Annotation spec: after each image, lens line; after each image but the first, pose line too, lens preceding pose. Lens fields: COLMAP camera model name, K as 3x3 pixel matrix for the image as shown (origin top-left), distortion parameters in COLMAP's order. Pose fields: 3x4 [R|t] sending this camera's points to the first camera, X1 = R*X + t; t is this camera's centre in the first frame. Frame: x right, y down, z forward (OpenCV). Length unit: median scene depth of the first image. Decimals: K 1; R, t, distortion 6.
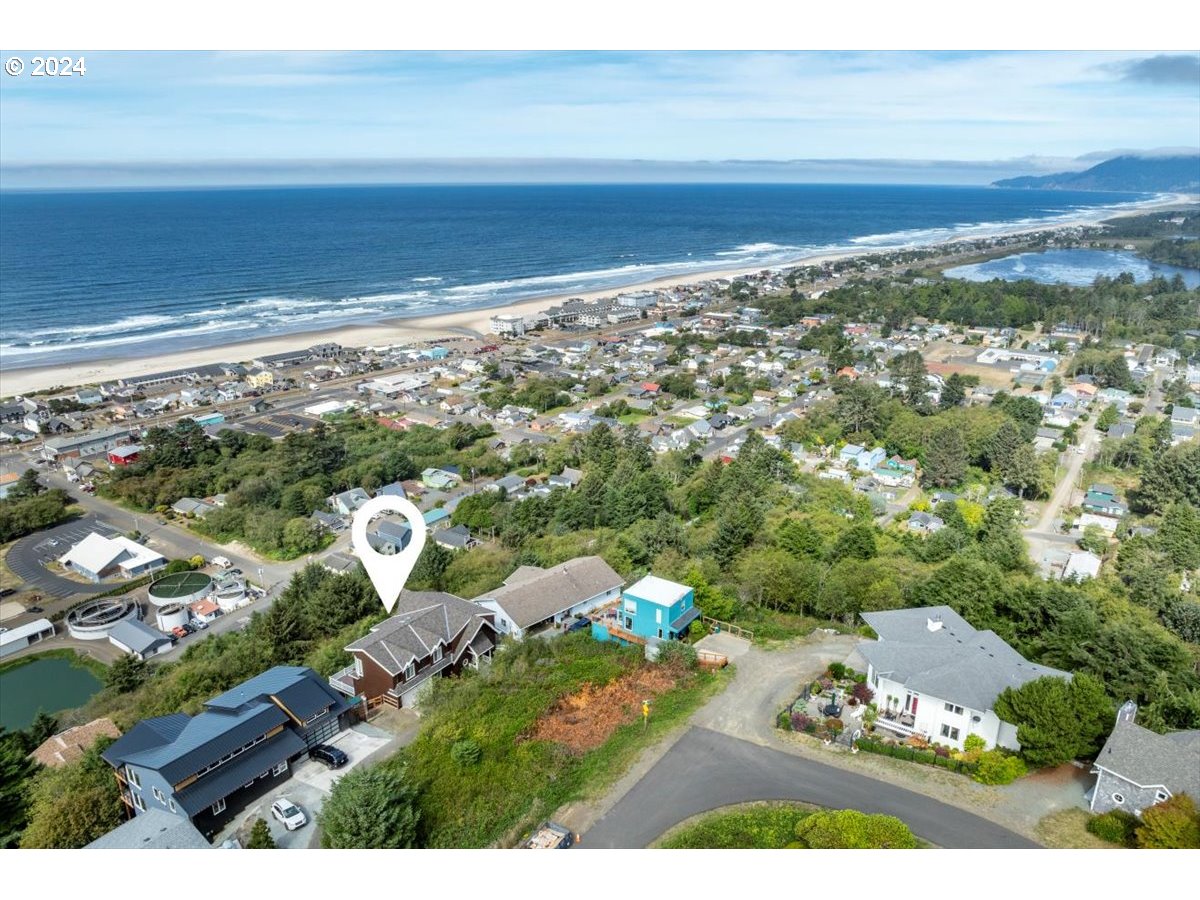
lens RADIAL K [[876.0, 0, 619.5], [0, 876.0, 453.1], [0, 0, 1]] dist [-0.012566, -0.004071]
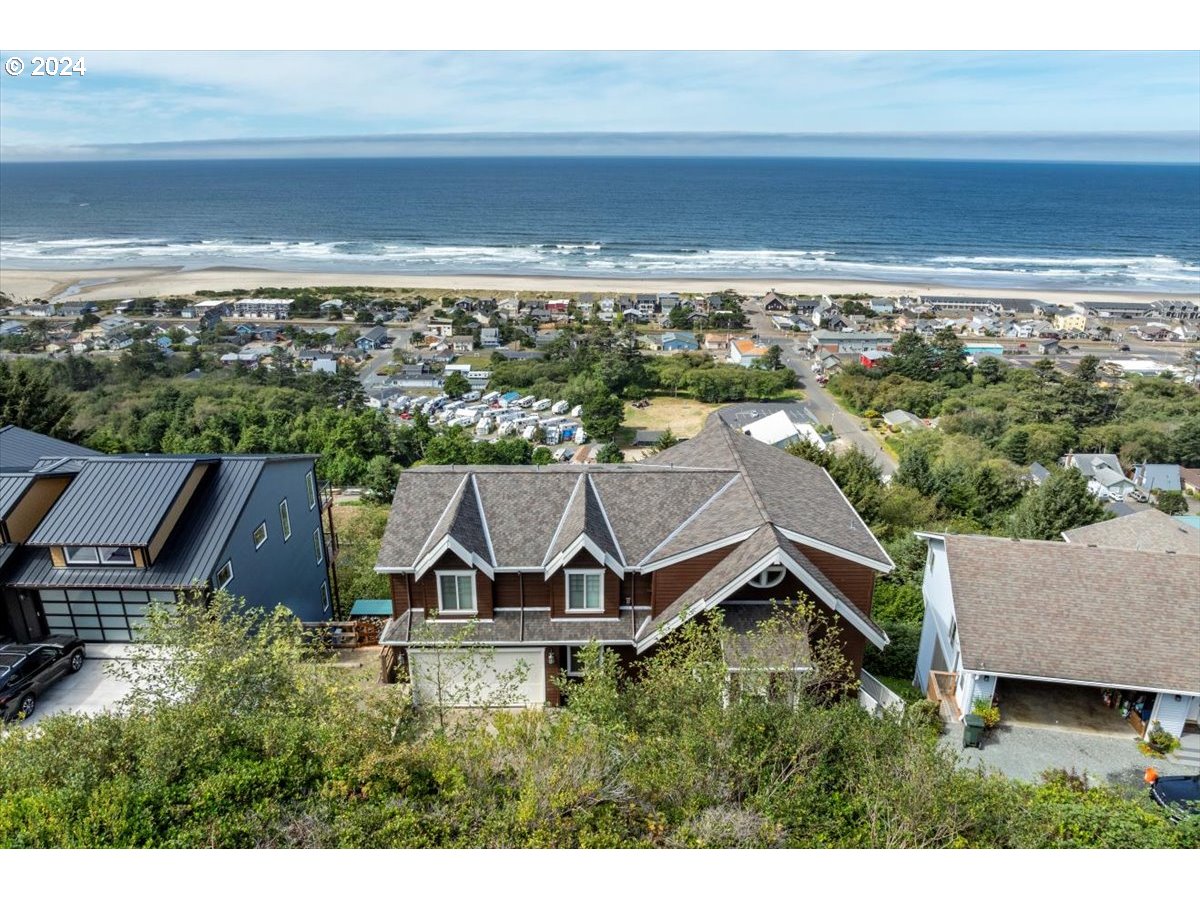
lens RADIAL K [[876.0, 0, 619.5], [0, 876.0, 453.1], [0, 0, 1]] dist [-0.012566, -0.004071]
pose [[0.584702, 0.265501, -0.766572, 0.006105], [-0.254550, 0.957251, 0.137385, 0.032867], [0.770278, 0.114801, 0.627290, 0.192035]]
